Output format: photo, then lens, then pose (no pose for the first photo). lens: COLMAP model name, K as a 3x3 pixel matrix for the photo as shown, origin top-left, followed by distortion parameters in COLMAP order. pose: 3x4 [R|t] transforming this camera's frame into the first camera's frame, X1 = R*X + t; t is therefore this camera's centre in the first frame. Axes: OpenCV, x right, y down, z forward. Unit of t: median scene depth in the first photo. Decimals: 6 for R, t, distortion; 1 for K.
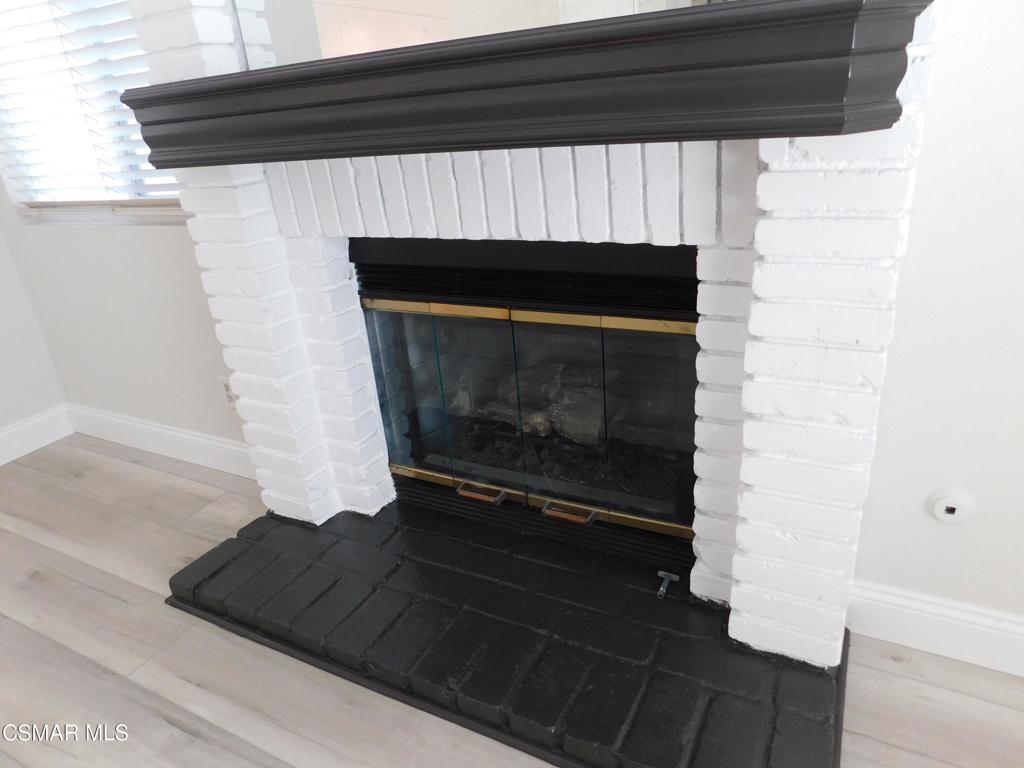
lens RADIAL K [[680.1, 0, 512.0], [0, 680.1, 384.0], [0, 0, 1]] dist [-0.063436, 0.054942]
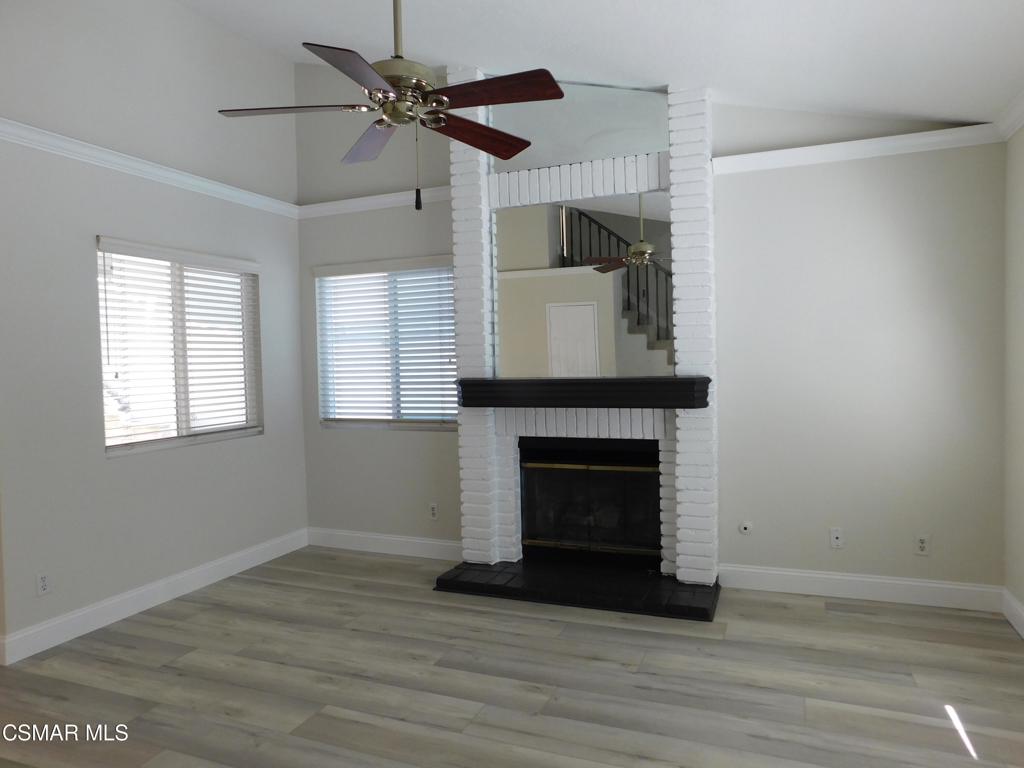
lens RADIAL K [[680.1, 0, 512.0], [0, 680.1, 384.0], [0, 0, 1]] dist [-0.063436, 0.054942]
pose [[0.994165, 0.053677, 0.093563, -0.598875], [-0.016827, 0.933950, -0.357008, 0.578925], [-0.106546, 0.353351, 0.929404, -1.638889]]
